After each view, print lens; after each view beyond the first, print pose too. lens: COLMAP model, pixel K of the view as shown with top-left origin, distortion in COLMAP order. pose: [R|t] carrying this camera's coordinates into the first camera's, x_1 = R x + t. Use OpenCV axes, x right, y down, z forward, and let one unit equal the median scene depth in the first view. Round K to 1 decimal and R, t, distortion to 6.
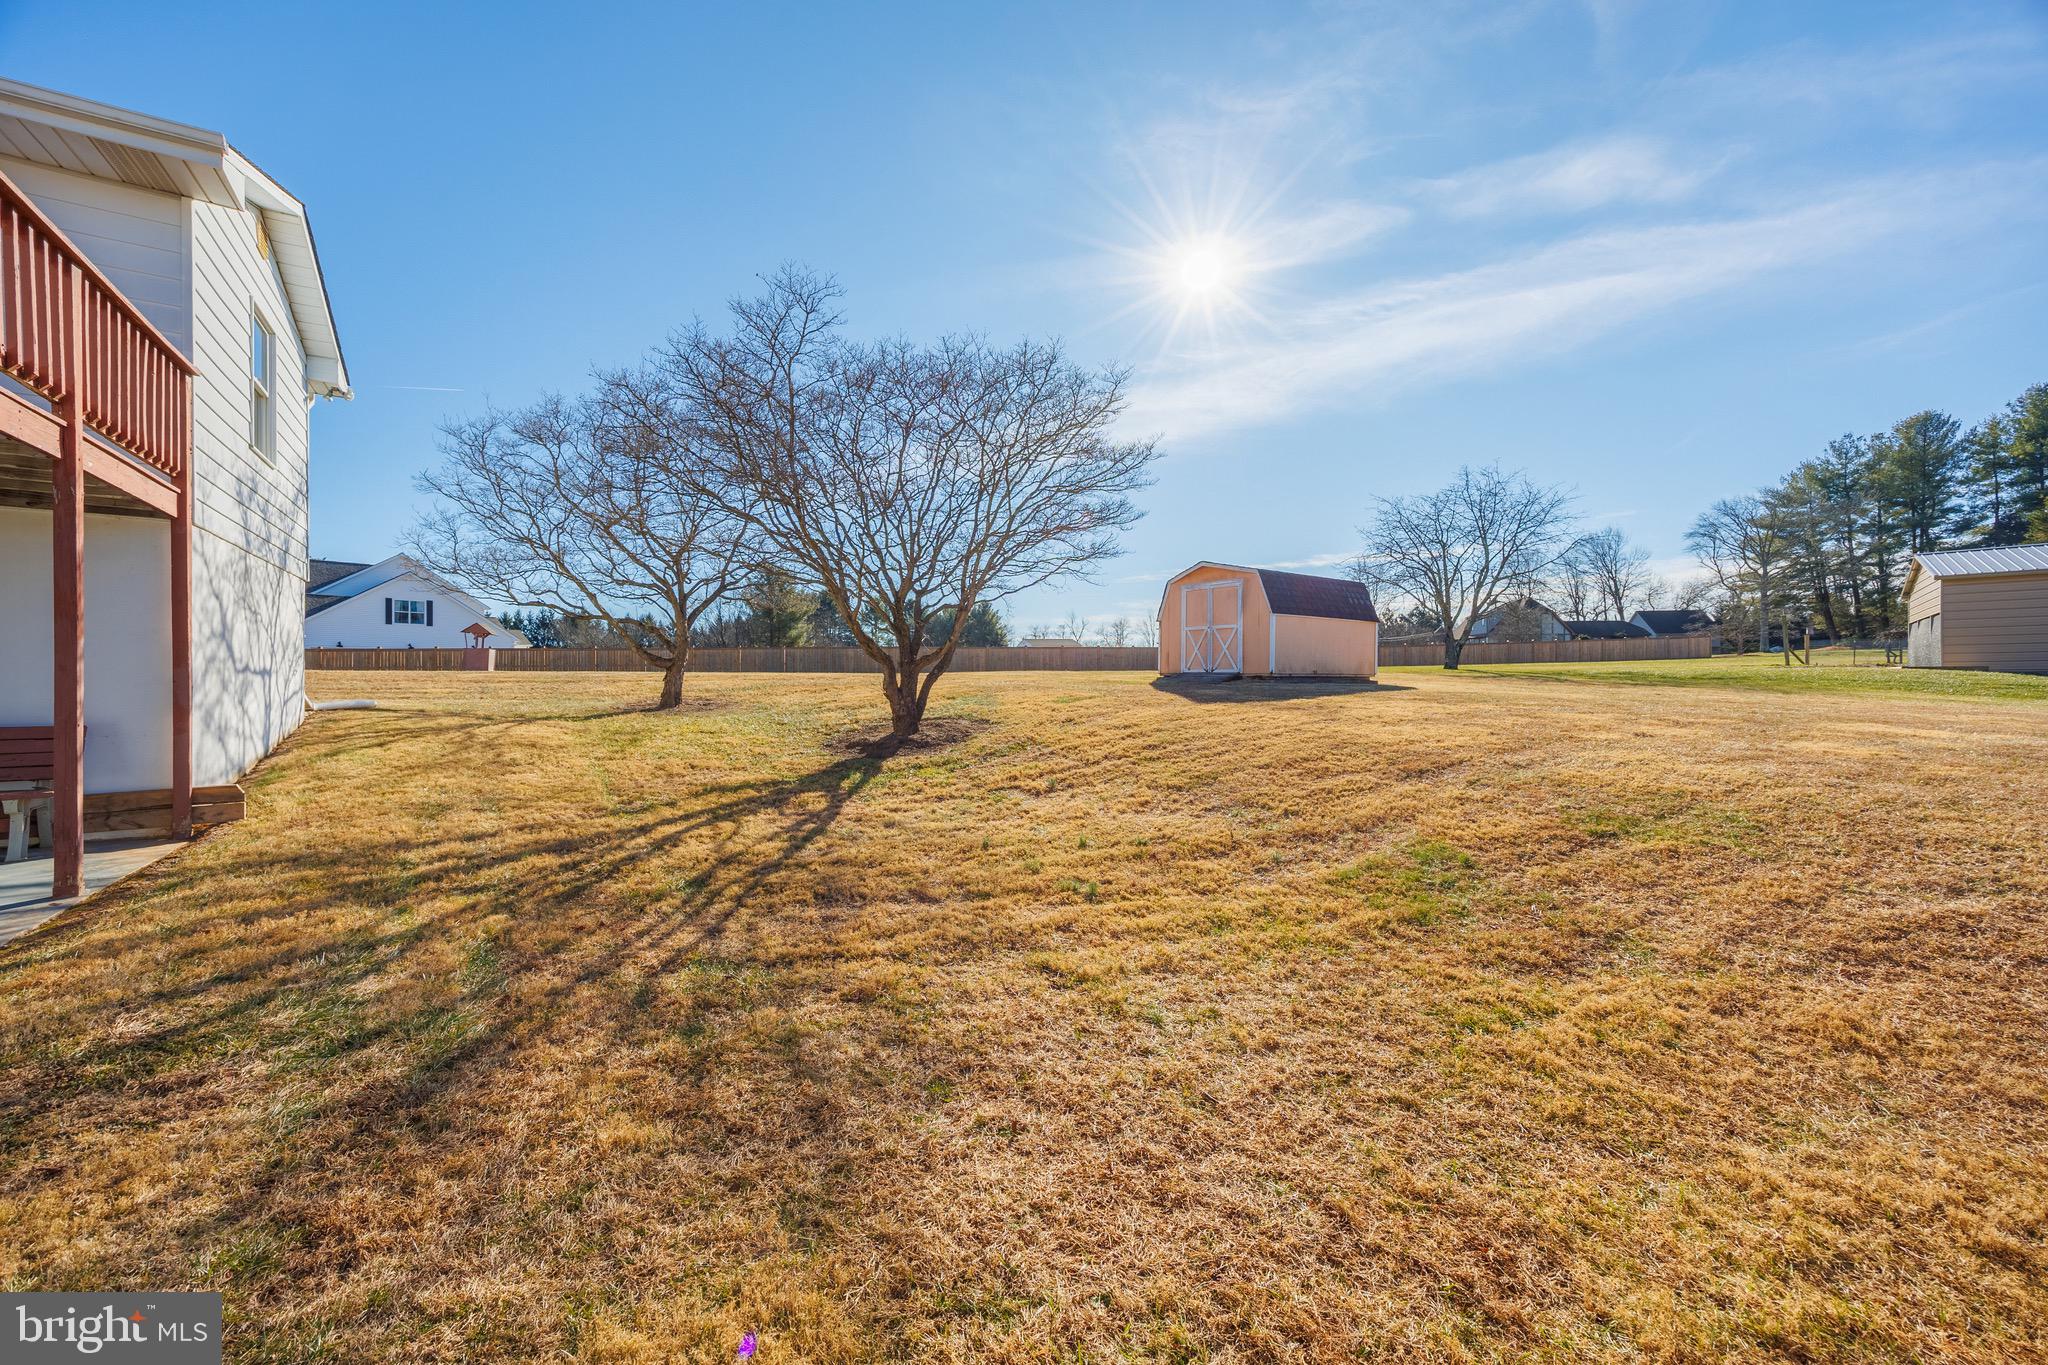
lens RADIAL K [[788.7, 0, 1015.8], [0, 788.7, 683.0], [0, 0, 1]] dist [-0.001181, -0.000217]
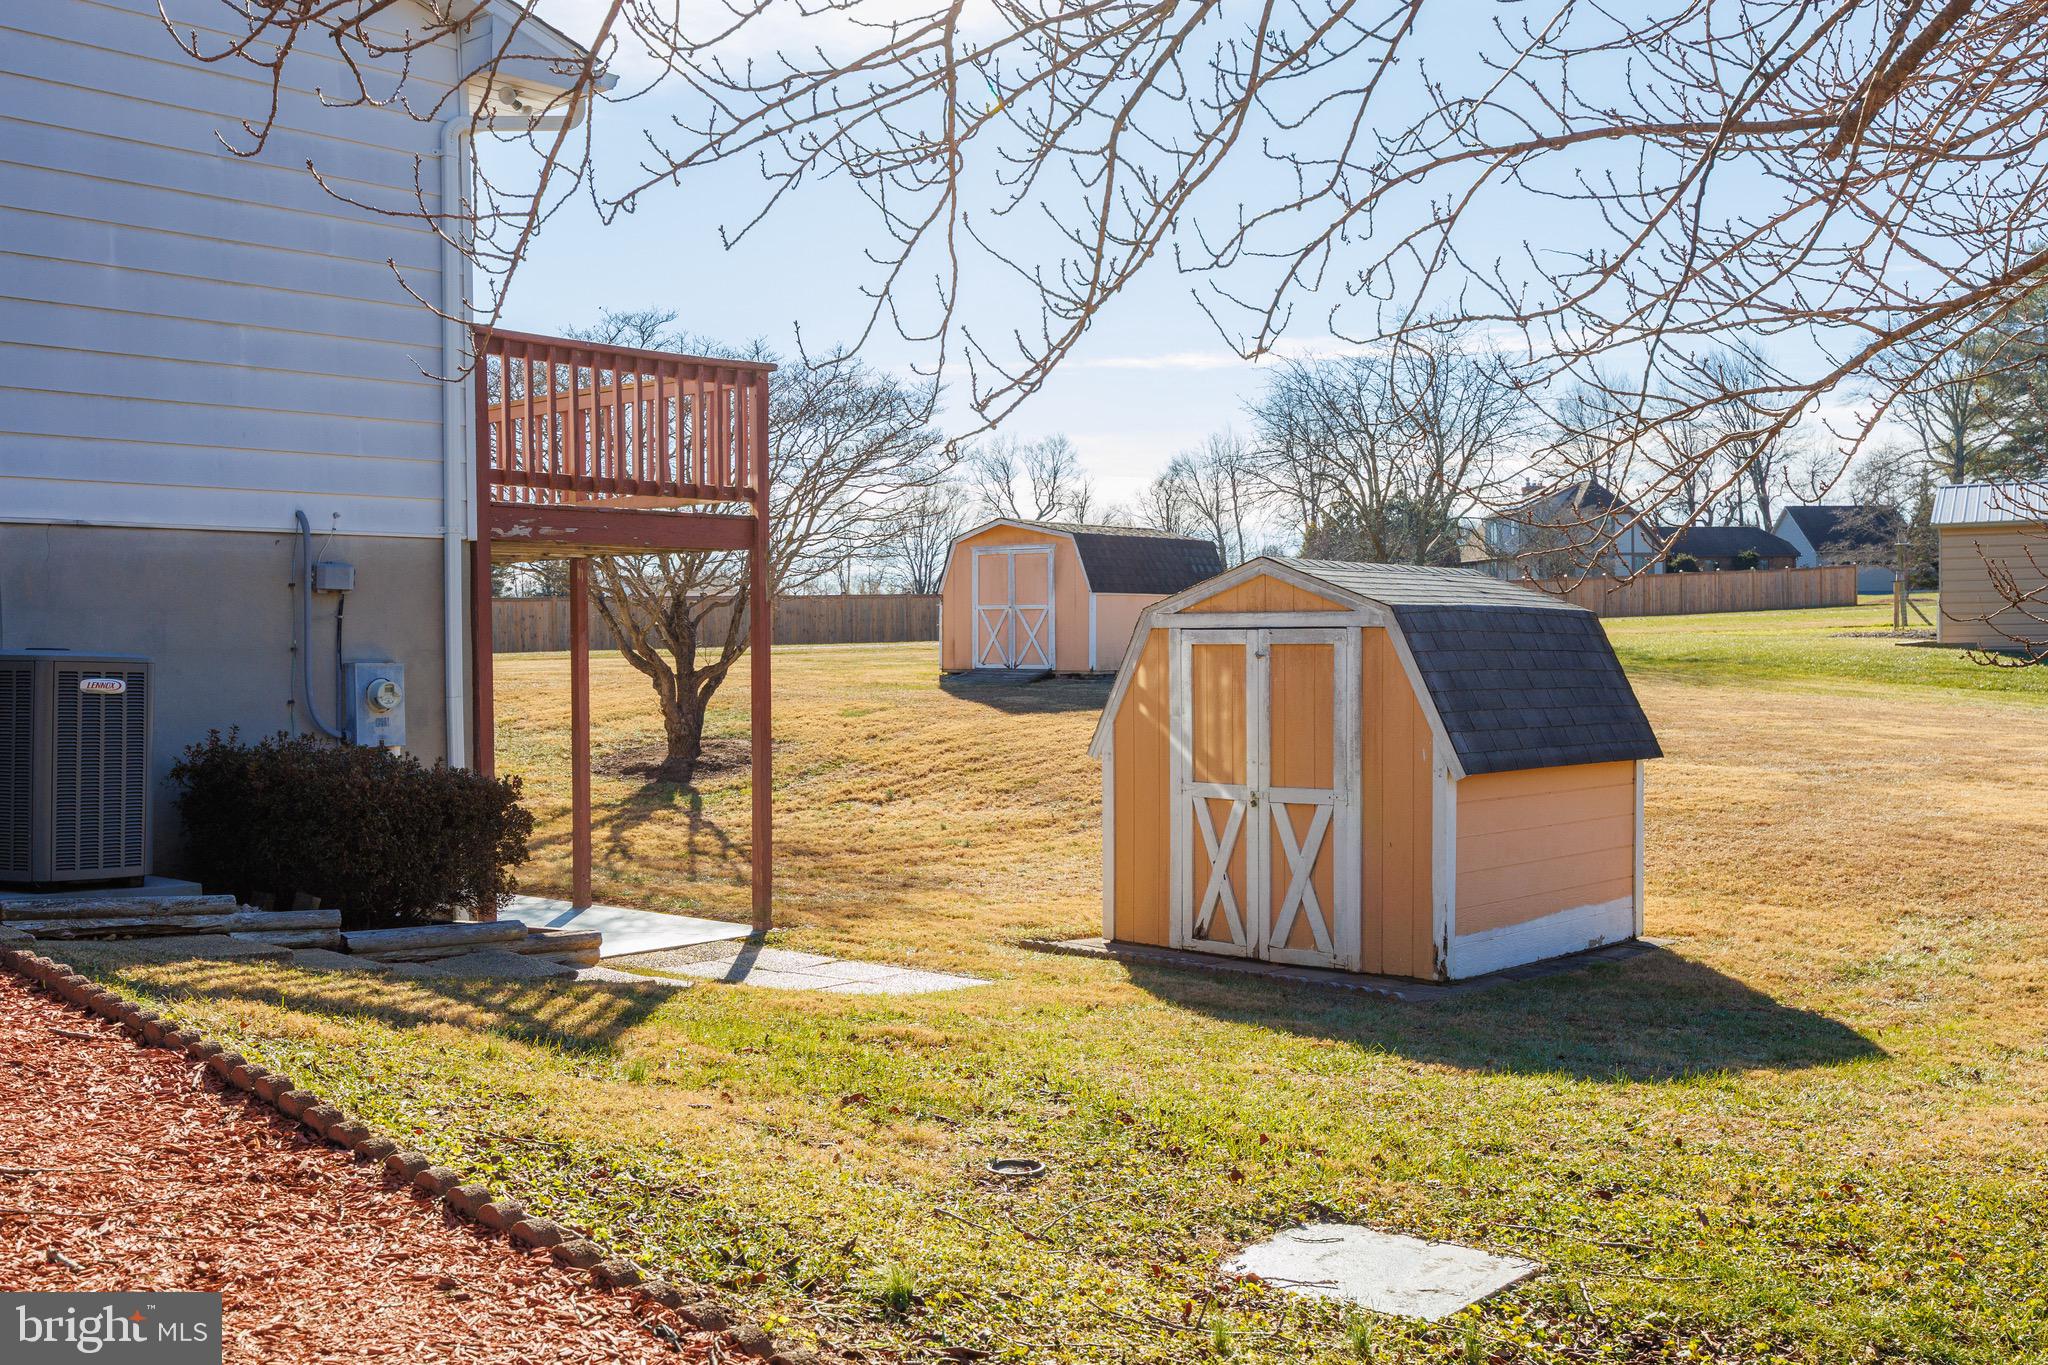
lens RADIAL K [[1871.0, 0, 1024.0], [0, 1871.0, 682.5], [0, 0, 1]] dist [0.001808, 0.001143]
pose [[0.964803, -0.015185, 0.262535, -0.335680], [0.011239, 0.999800, 0.016528, -0.049173], [-0.262733, -0.012996, 0.964781, -1.140679]]
